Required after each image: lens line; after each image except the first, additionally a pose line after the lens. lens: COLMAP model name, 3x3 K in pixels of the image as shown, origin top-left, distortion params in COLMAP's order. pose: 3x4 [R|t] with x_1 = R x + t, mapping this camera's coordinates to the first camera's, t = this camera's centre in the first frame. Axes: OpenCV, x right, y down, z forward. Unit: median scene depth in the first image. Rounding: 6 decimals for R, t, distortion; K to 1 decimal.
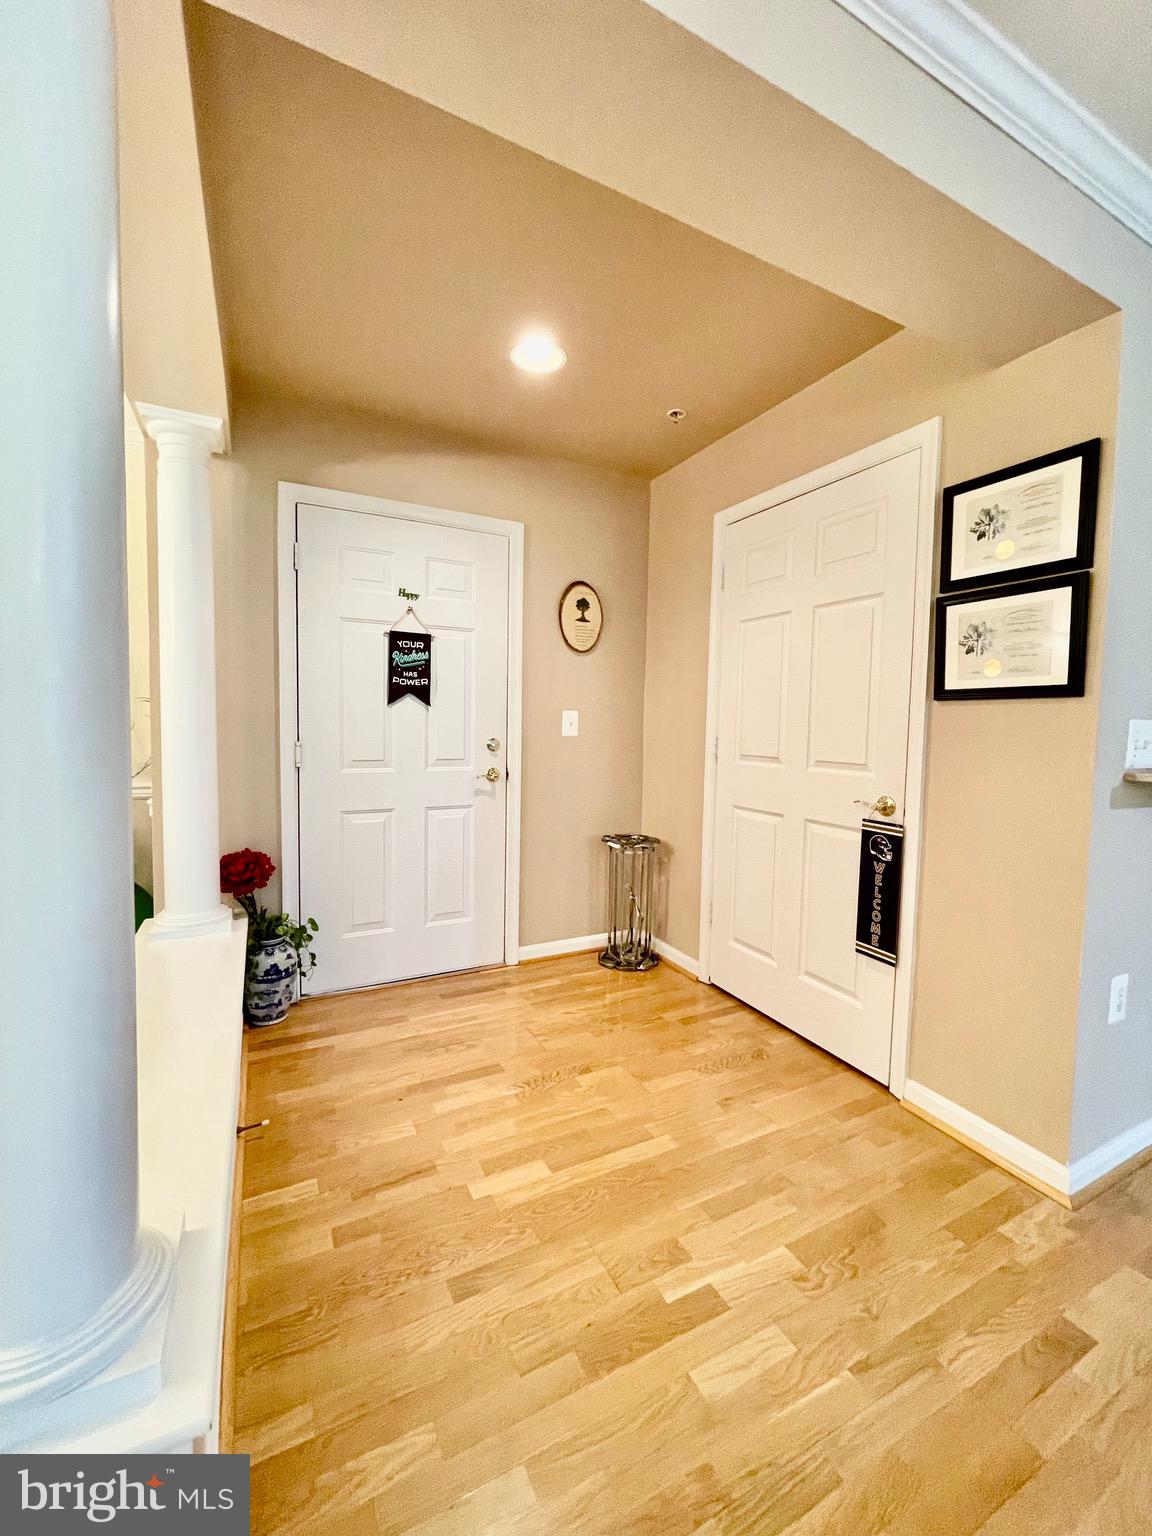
lens RADIAL K [[627.8, 0, 580.6], [0, 627.8, 760.1], [0, 0, 1]] dist [0.000904, -0.000108]
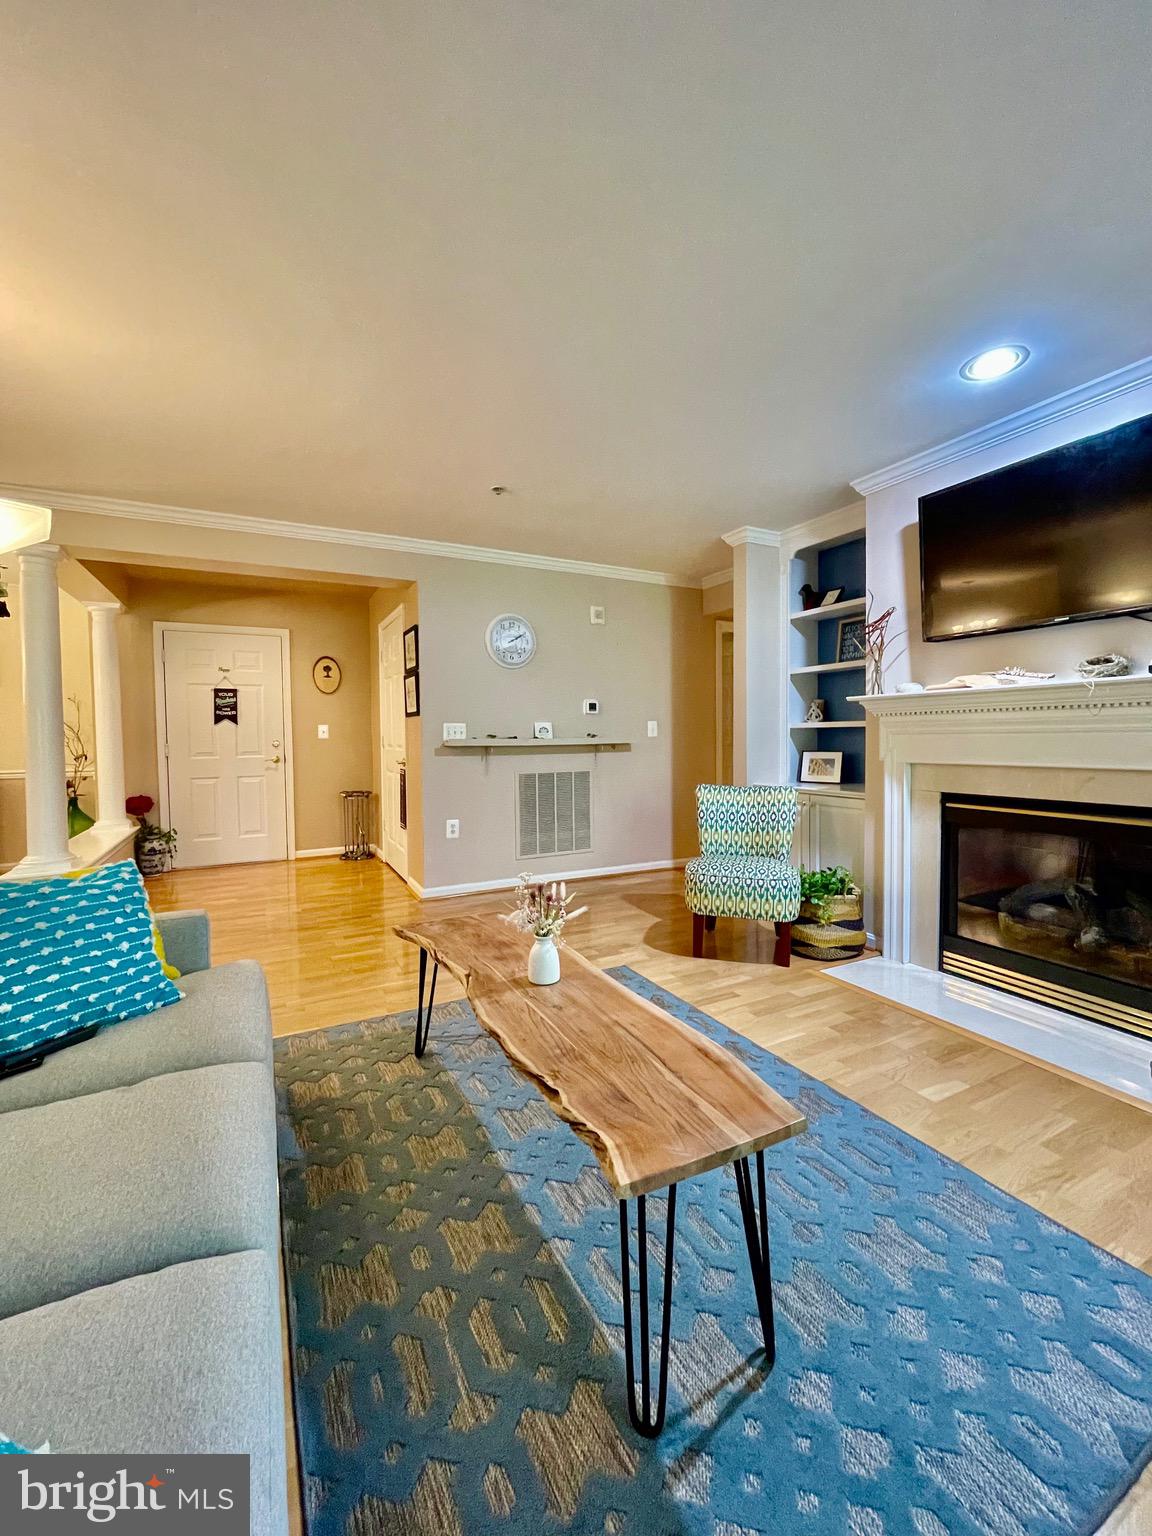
lens RADIAL K [[627.8, 0, 571.9], [0, 627.8, 757.1], [0, 0, 1]] dist [0.000904, -0.000108]
pose [[0.999589, -0.028156, -0.005434, 1.320225], [0.028037, 0.999387, -0.020966, 0.140368], [0.006021, 0.020805, 0.999765, -1.566763]]
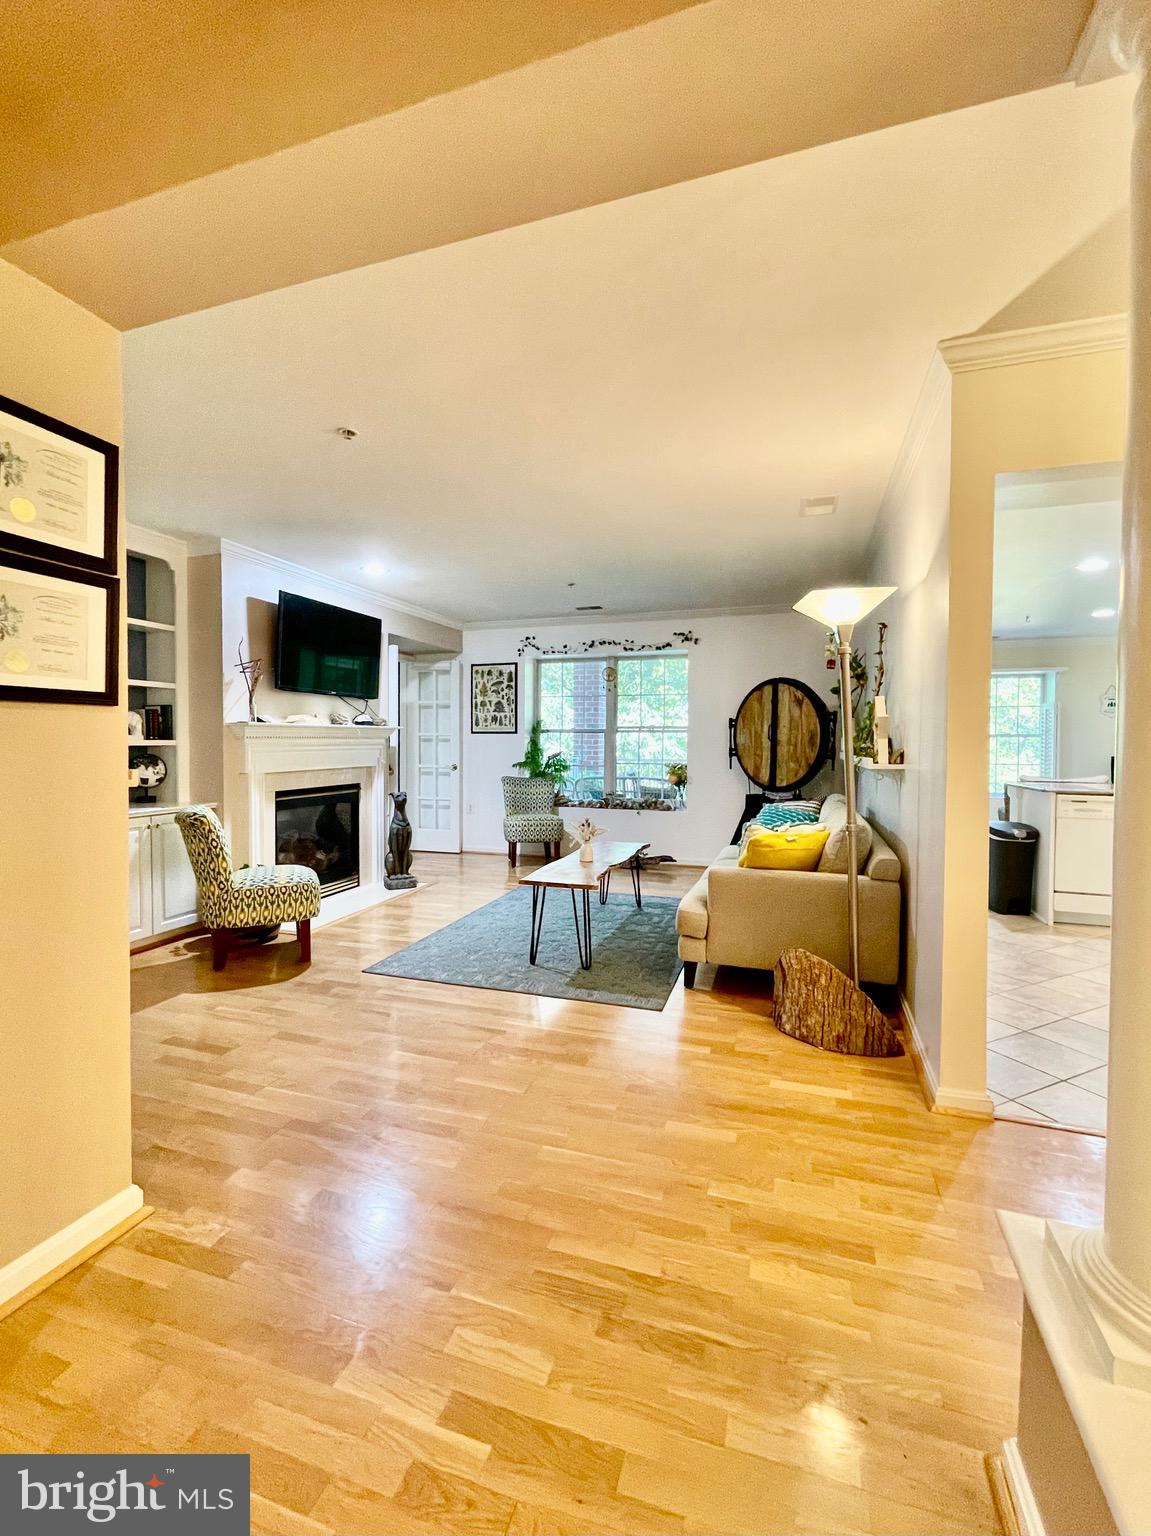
lens RADIAL K [[668.8, 0, 567.6], [0, 668.8, 757.0], [0, 0, 1]] dist [-0.000114, -0.000124]
pose [[-0.689467, -0.035699, 0.723436, -0.389334], [0.025788, 0.996942, 0.073773, -0.071704], [-0.723857, 0.069520, -0.686438, 1.074680]]
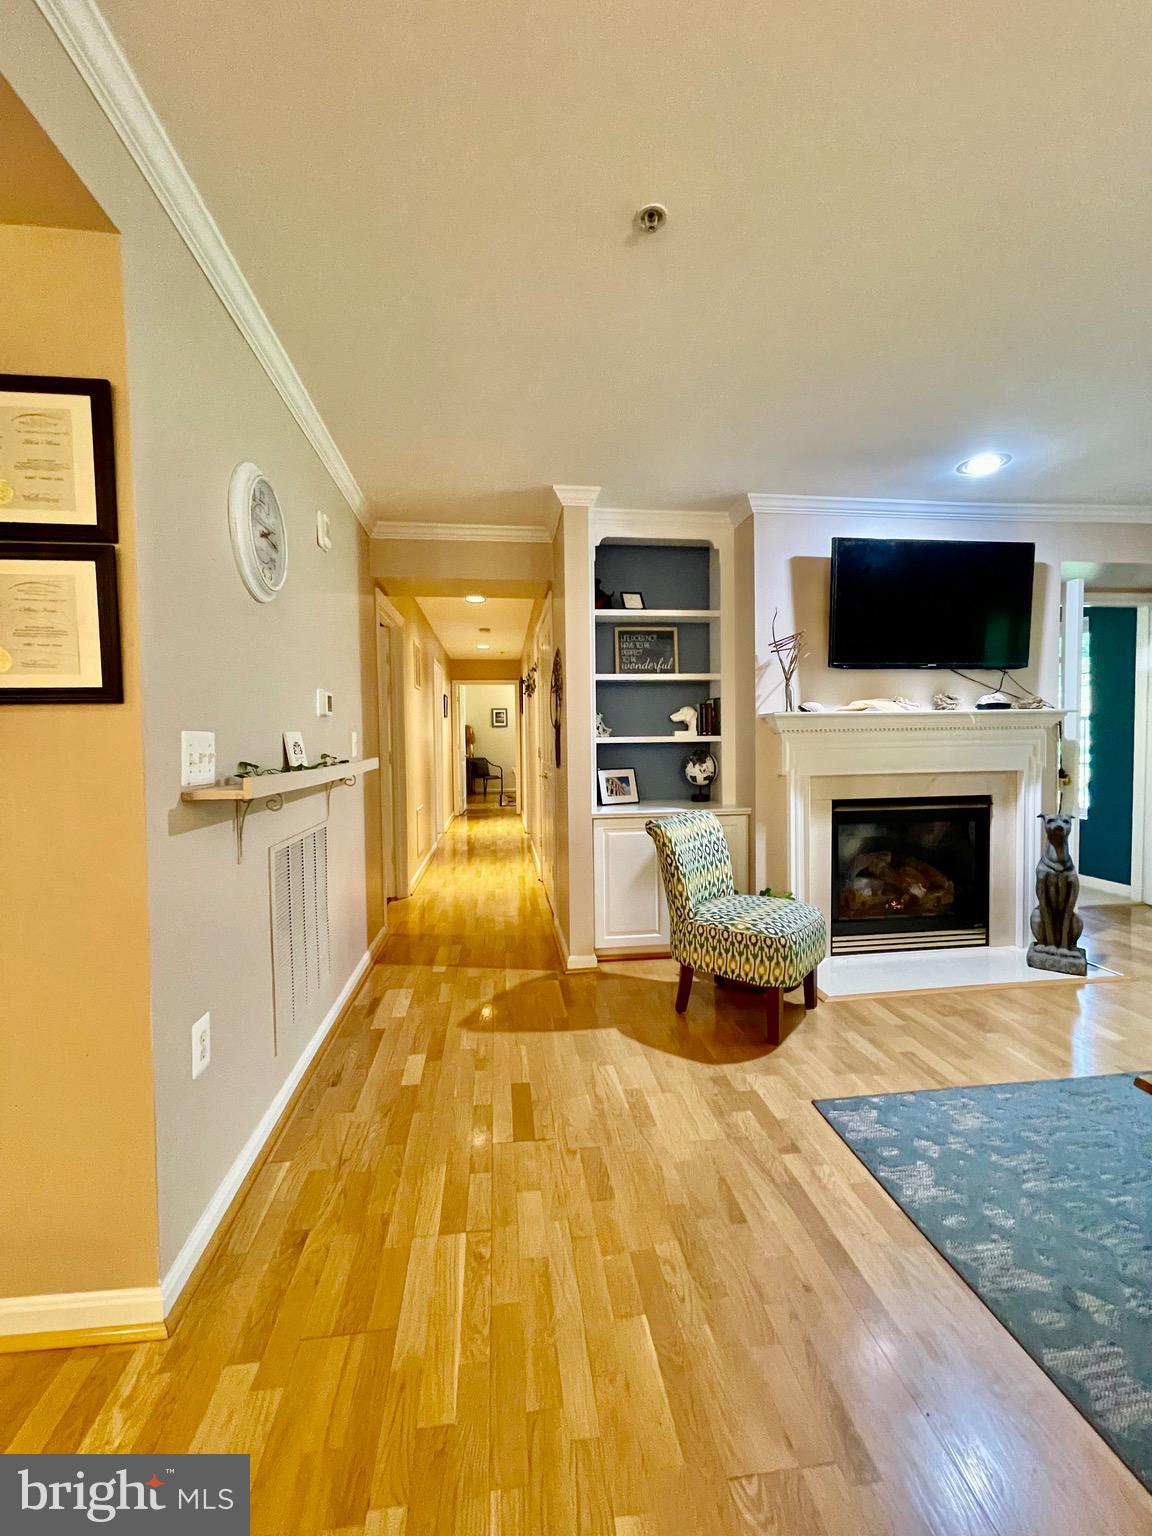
lens RADIAL K [[627.8, 0, 570.8], [0, 627.8, 759.0], [0, 0, 1]] dist [0.000904, -0.000108]
pose [[0.353762, -0.053208, 0.933821, 0.223514], [0.071671, 0.996987, 0.029656, -0.011585], [-0.932586, 0.056436, 0.356510, 0.166033]]
